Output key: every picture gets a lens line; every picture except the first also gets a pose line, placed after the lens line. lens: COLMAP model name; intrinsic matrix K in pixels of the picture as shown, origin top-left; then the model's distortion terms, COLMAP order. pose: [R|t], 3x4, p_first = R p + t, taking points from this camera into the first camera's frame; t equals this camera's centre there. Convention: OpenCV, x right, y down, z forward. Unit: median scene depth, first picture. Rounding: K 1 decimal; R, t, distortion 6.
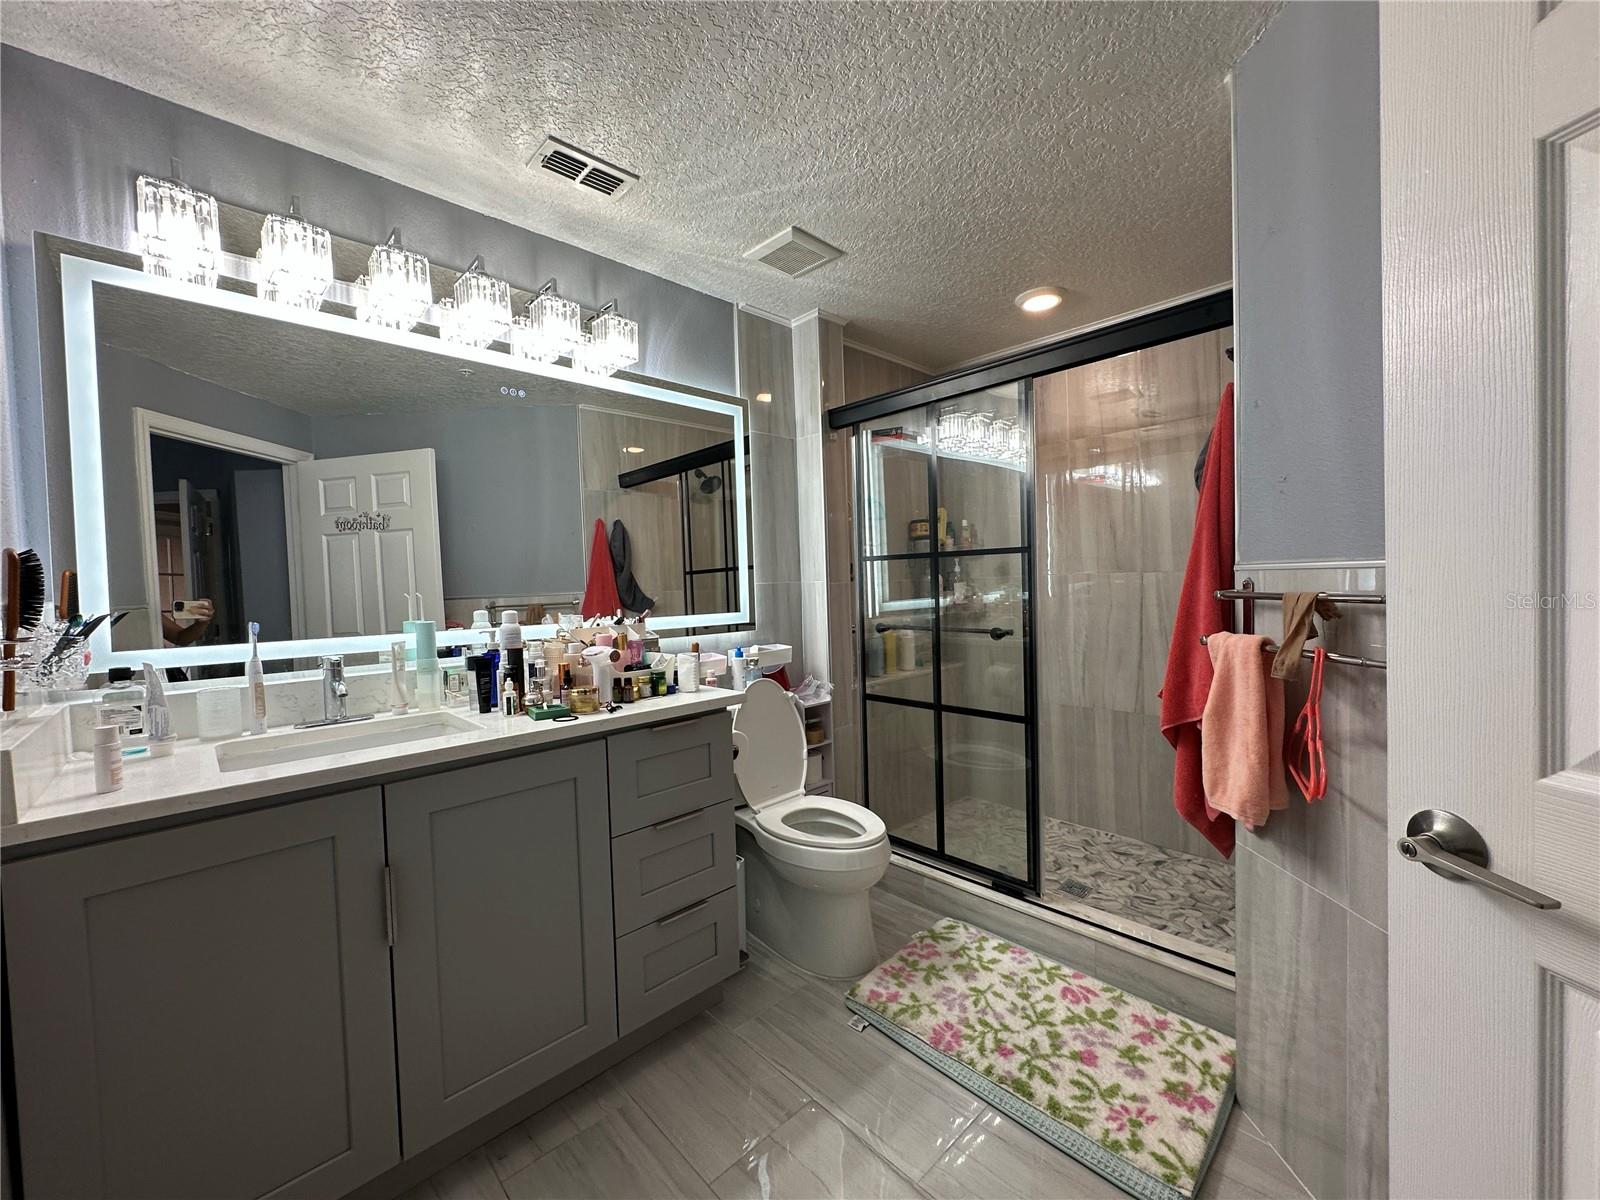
lens RADIAL K [[637.1, 0, 800.0], [0, 637.1, 600.0], [0, 0, 1]] dist [-0.000400, 0.000470]
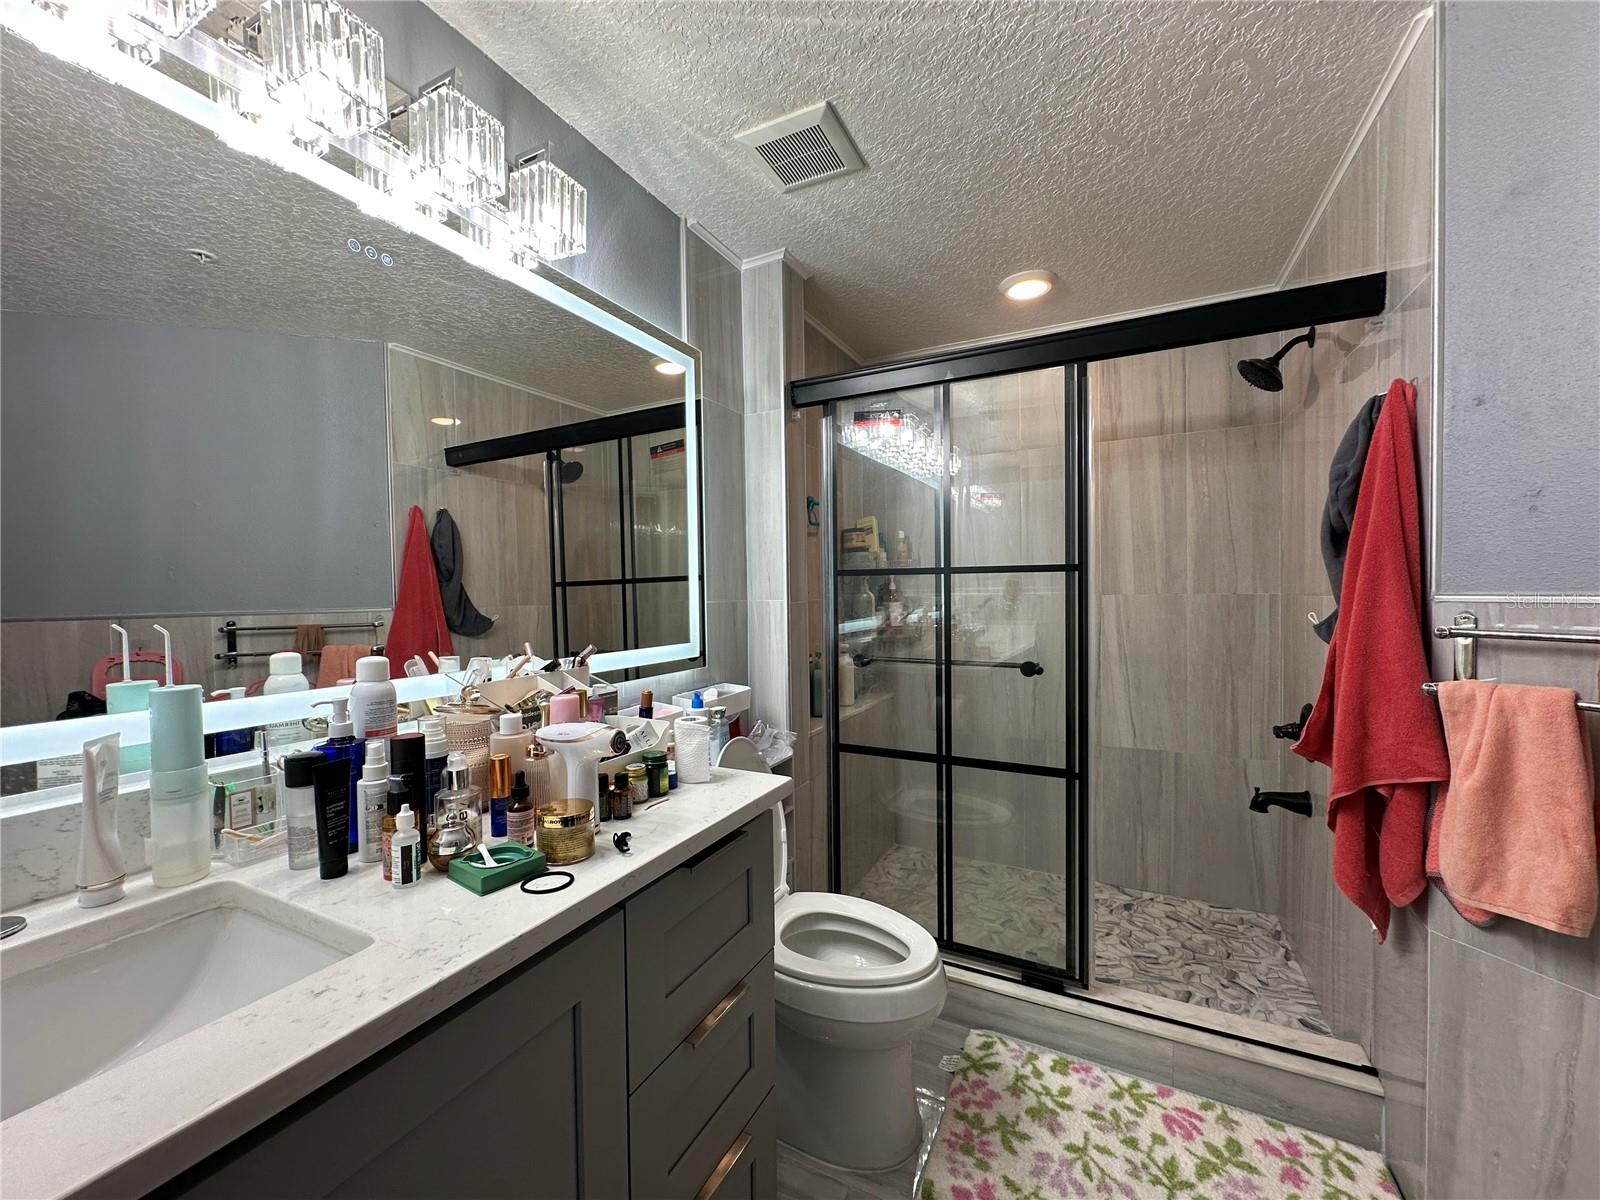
lens RADIAL K [[637.1, 0, 800.0], [0, 637.1, 600.0], [0, 0, 1]] dist [-0.000400, 0.000470]
pose [[0.945552, 0.012771, 0.325220, -0.242353], [-0.006549, 0.999774, -0.020218, -0.017570], [-0.325405, 0.016987, 0.945422, 0.323178]]
